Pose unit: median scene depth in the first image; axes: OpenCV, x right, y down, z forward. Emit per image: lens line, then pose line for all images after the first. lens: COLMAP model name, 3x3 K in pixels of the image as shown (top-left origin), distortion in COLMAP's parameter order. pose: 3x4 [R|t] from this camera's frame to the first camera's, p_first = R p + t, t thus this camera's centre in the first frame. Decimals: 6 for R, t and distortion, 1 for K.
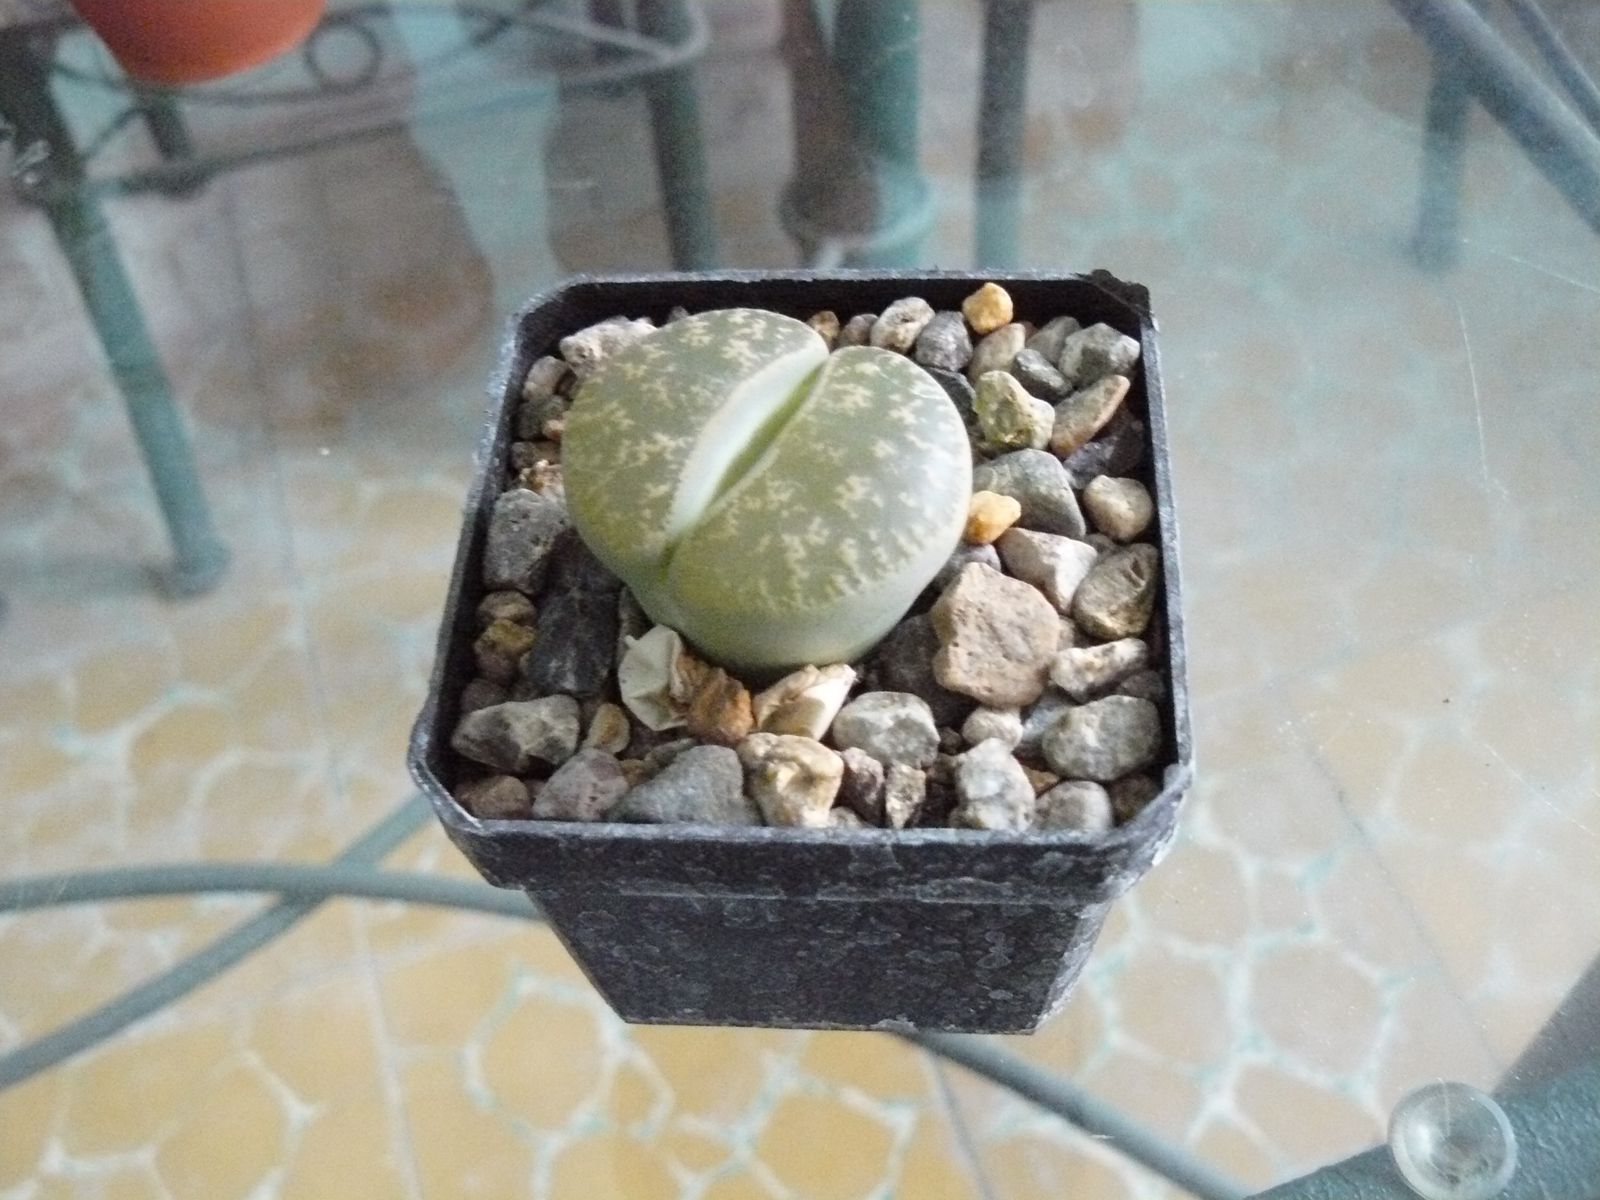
lens RADIAL K [[1724.2, 0, 800.0], [0, 1724.2, 600.0], [0, 0, 1]] dist [-0.194088, 0.174775]
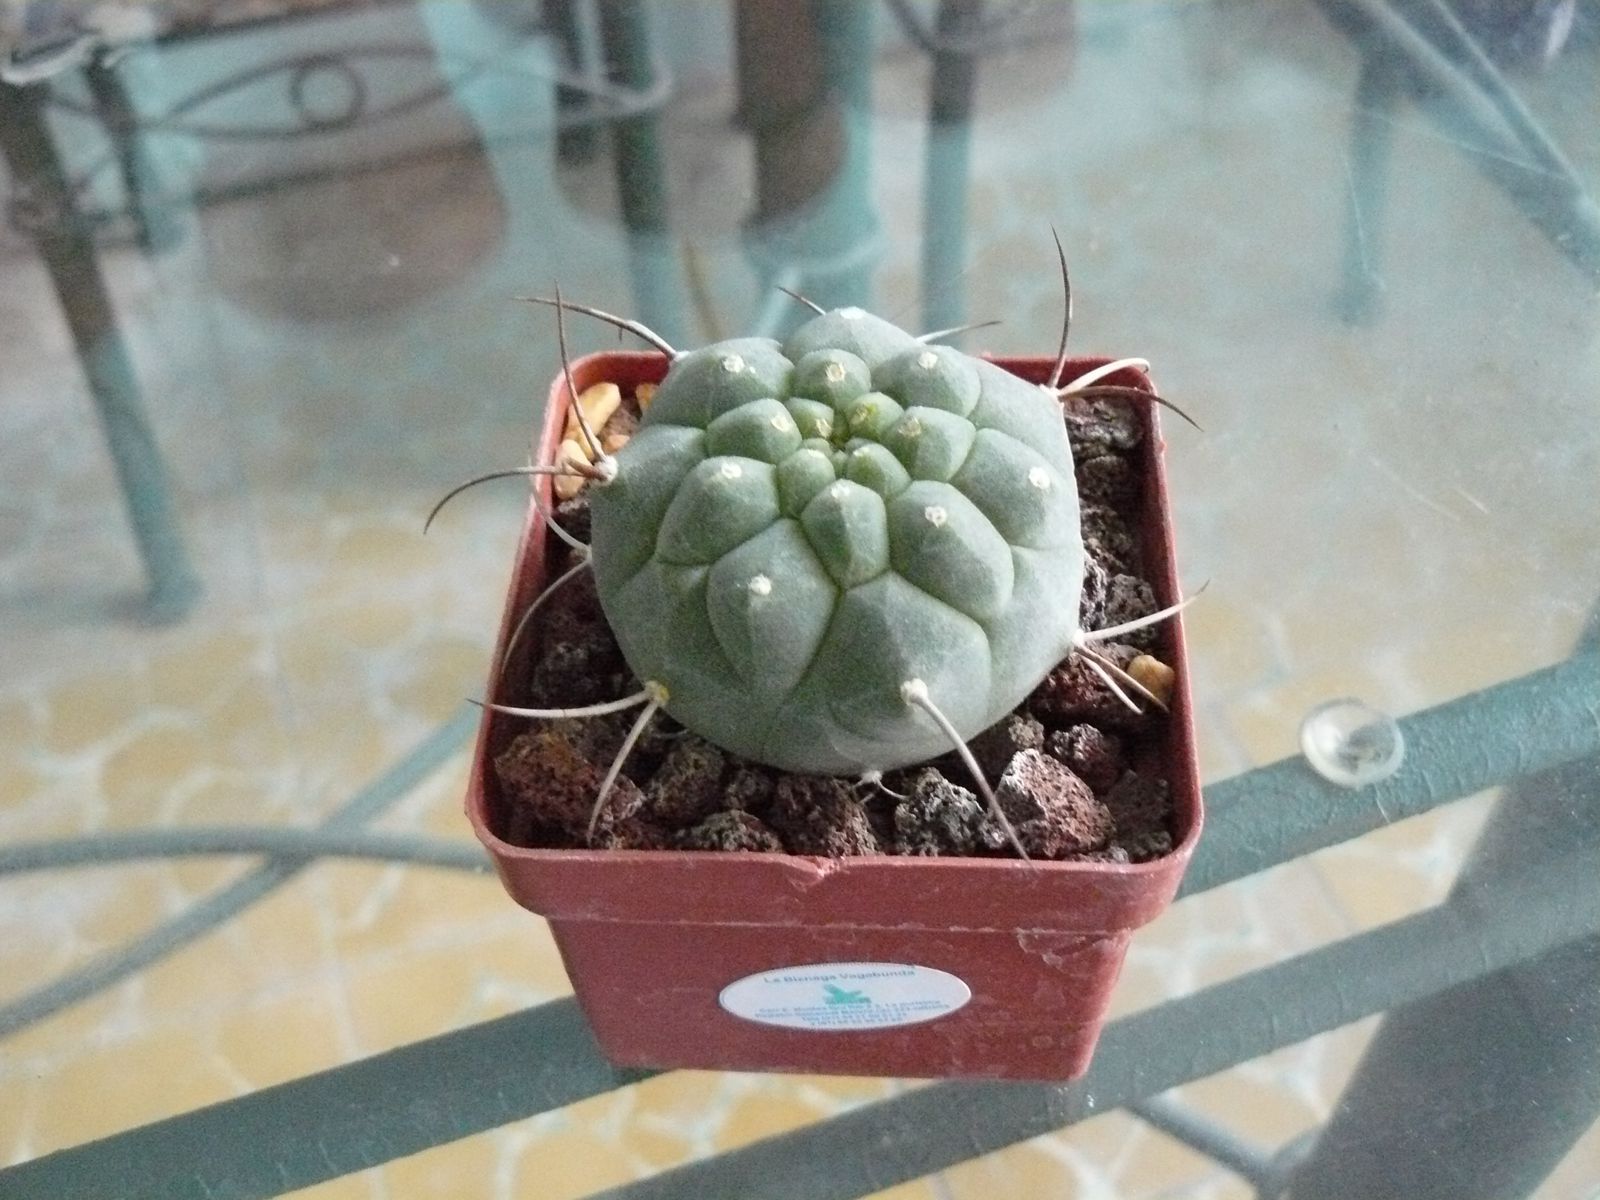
lens RADIAL K [[1724.2, 0, 800.0], [0, 1724.2, 600.0], [0, 0, 1]] dist [-0.194088, 0.174775]
pose [[0.999412, 0.000913, 0.034275, -0.009975], [0.001244, 0.998021, -0.062876, 0.056505], [-0.034264, 0.062881, 0.997433, -0.042817]]
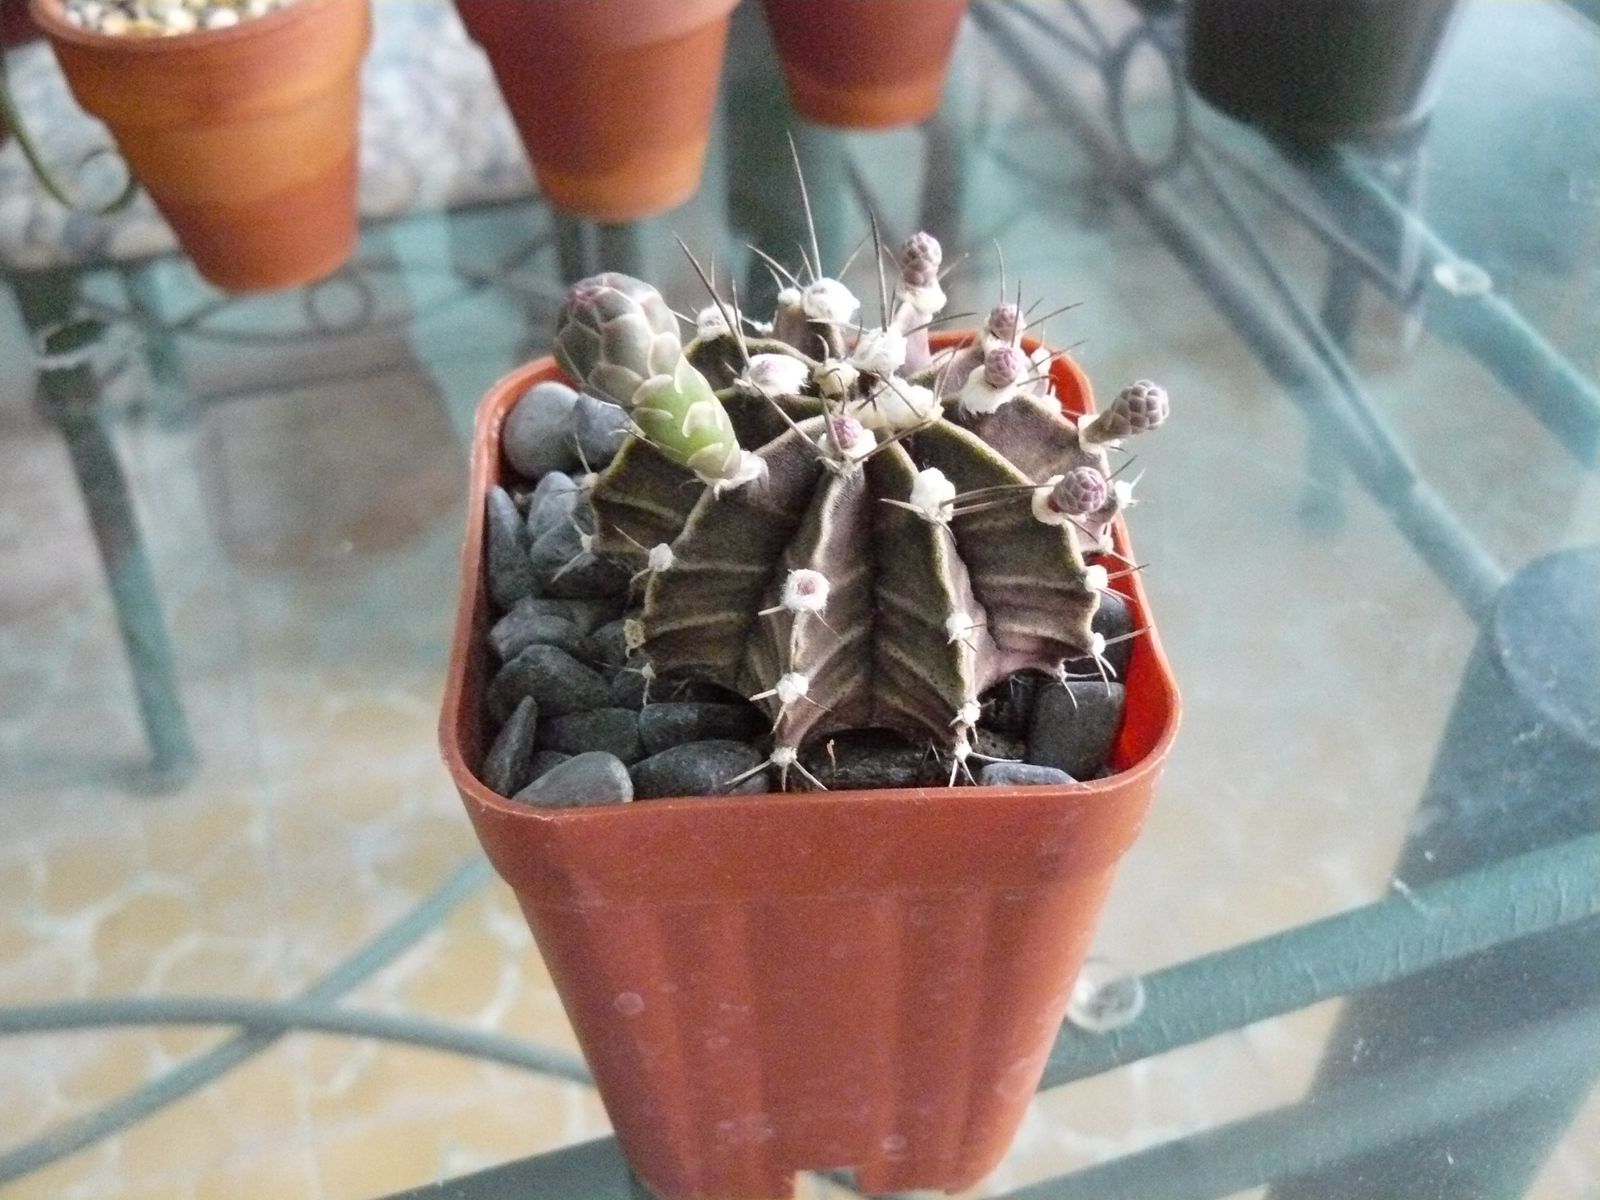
lens RADIAL K [[1732.2, 0, 800.0], [0, 1732.2, 600.0], [0, 0, 1]] dist [-0.196335, 0.168019]
pose [[0.999148, 0.032617, 0.025287, 0.014446], [-0.028171, 0.986763, -0.159702, 0.043559], [-0.030161, 0.158854, 0.986841, -0.101387]]
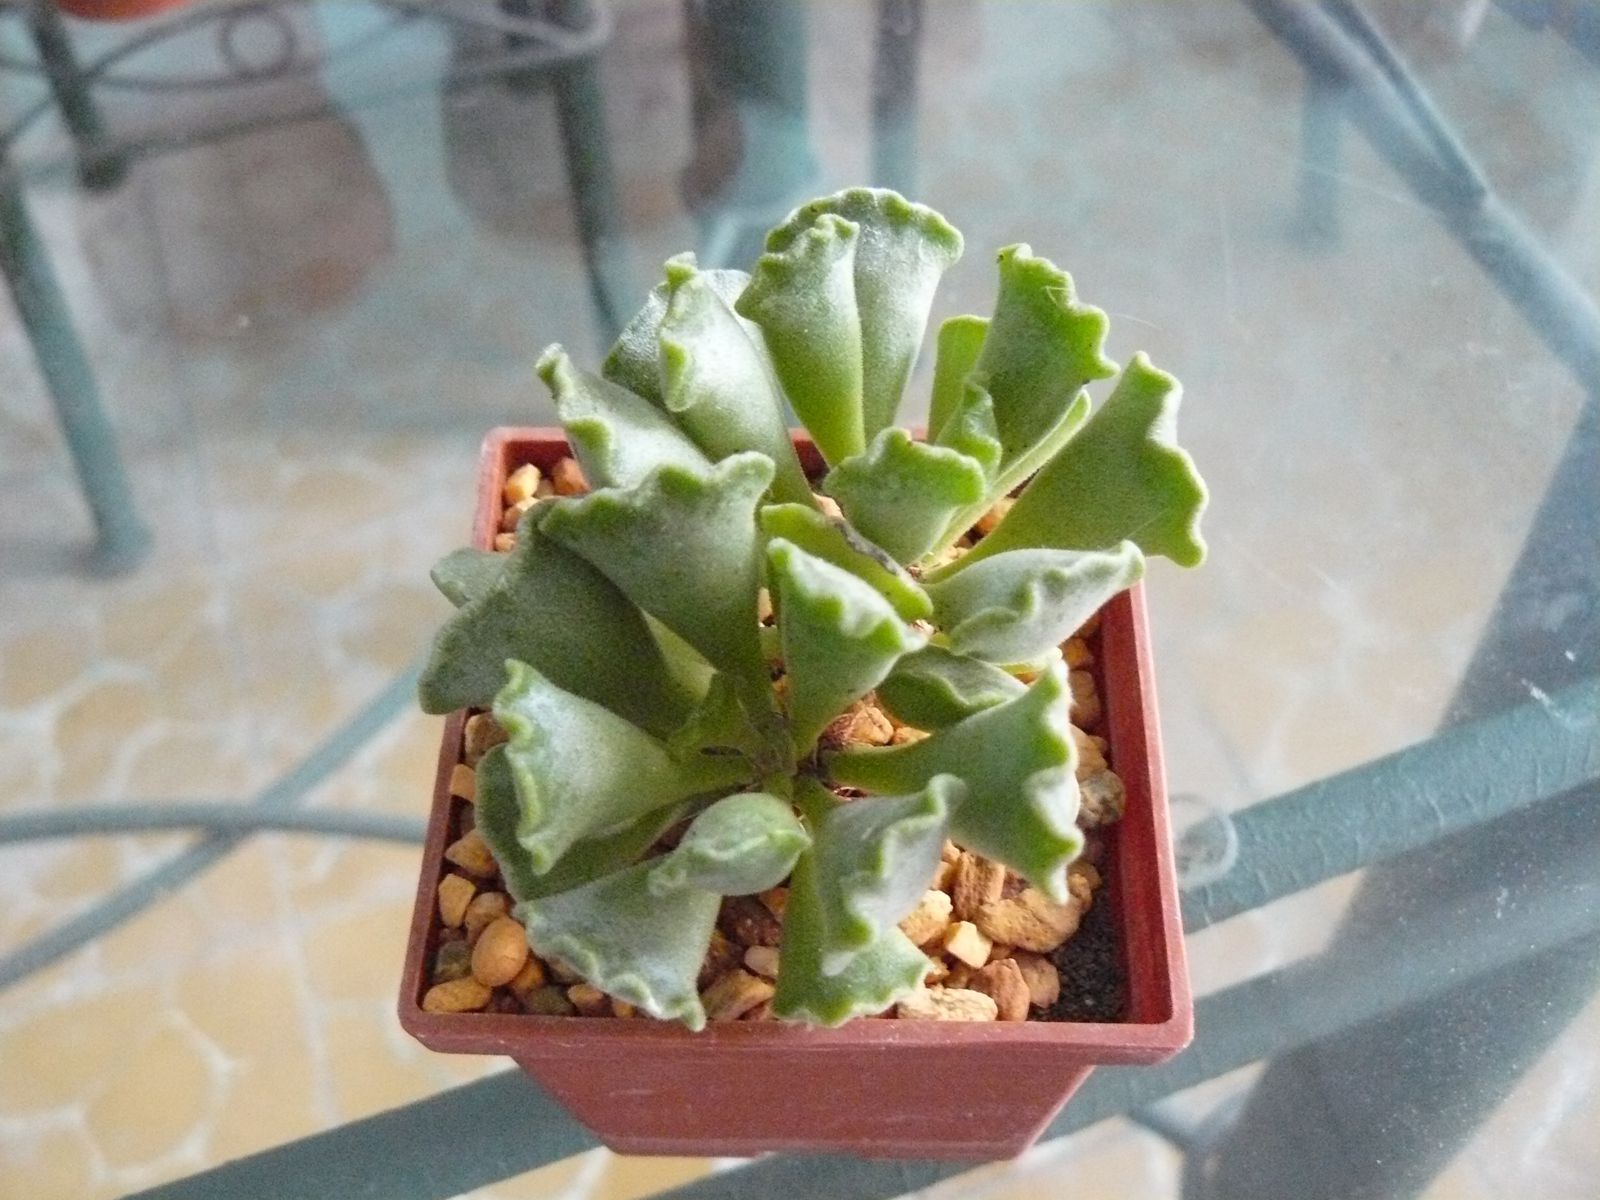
lens RADIAL K [[1724.2, 0, 800.0], [0, 1724.2, 600.0], [0, 0, 1]] dist [-0.194088, 0.174775]
pose [[0.998917, -0.014403, 0.044248, 0.011564], [0.014687, 0.999874, -0.006085, 0.029249], [-0.044155, 0.006728, 0.999002, -0.042235]]
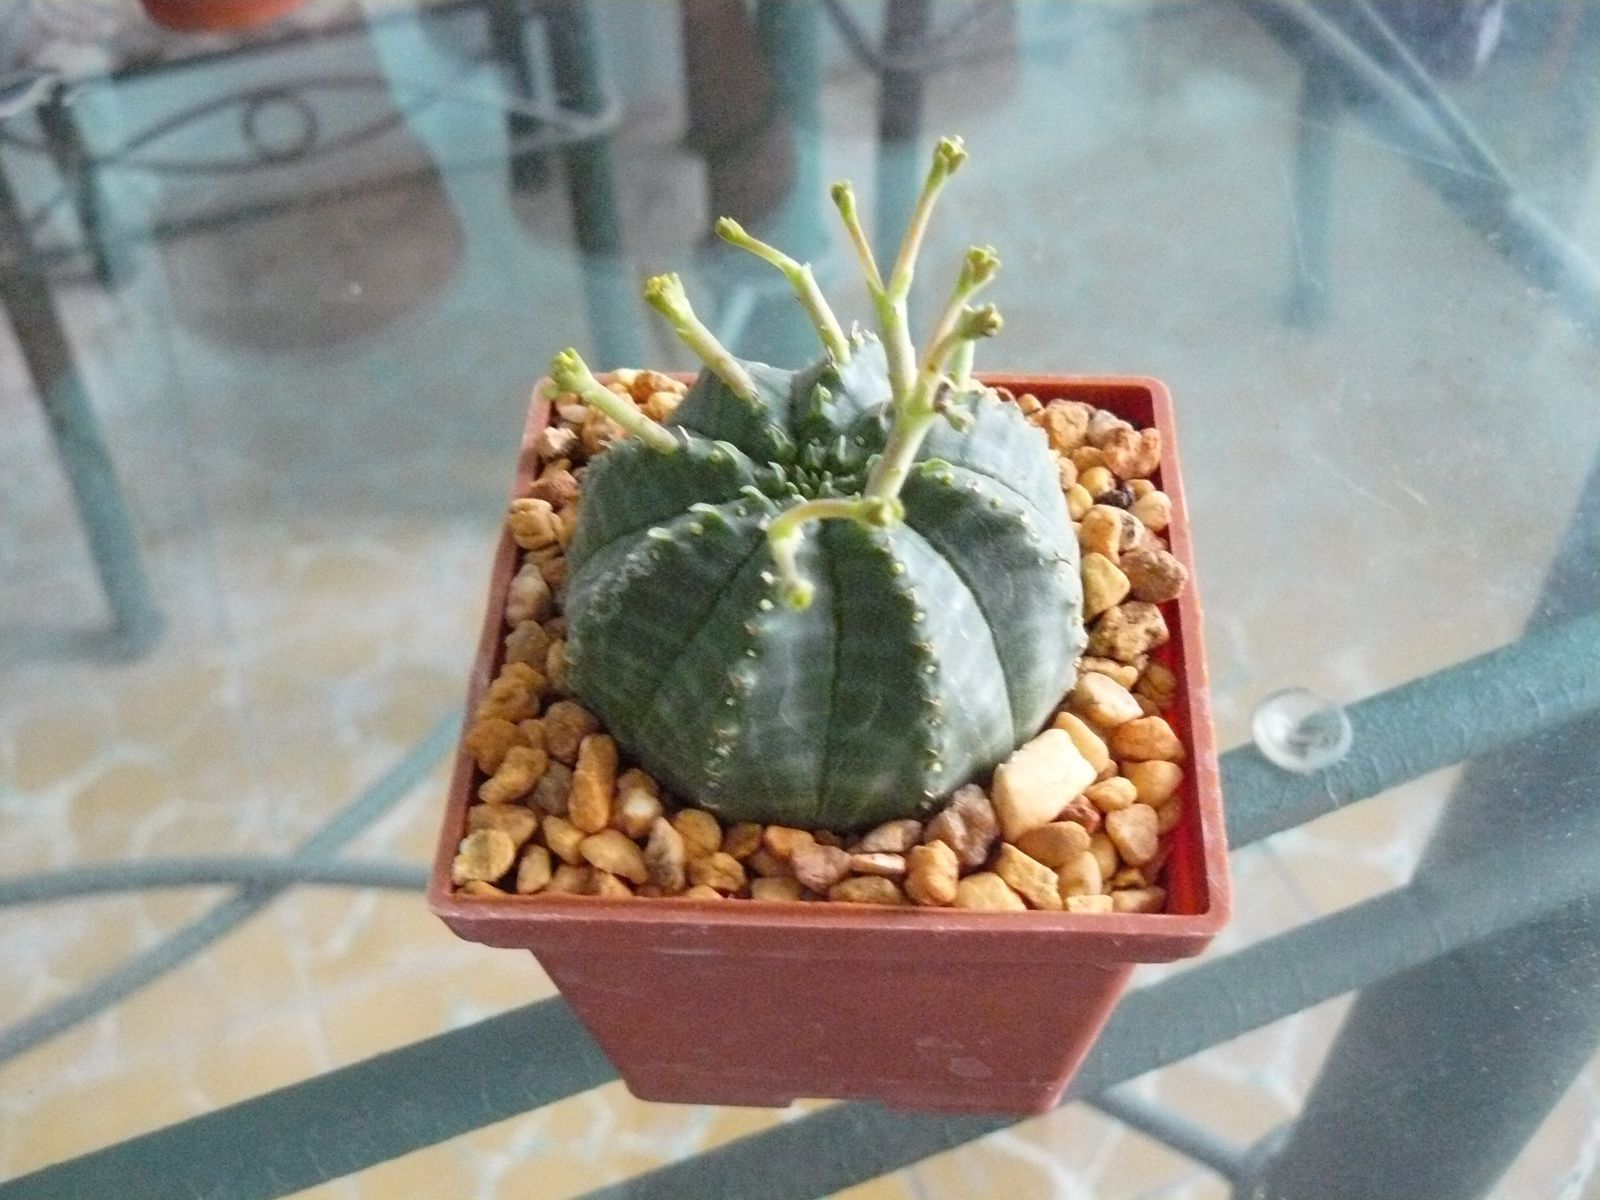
lens RADIAL K [[1724.2, 0, 800.0], [0, 1724.2, 600.0], [0, 0, 1]] dist [-0.194088, 0.174775]
pose [[0.998092, -0.026646, 0.055699, -0.009955], [0.030741, 0.996785, -0.073996, 0.058812], [-0.053548, 0.075567, 0.995702, -0.049401]]
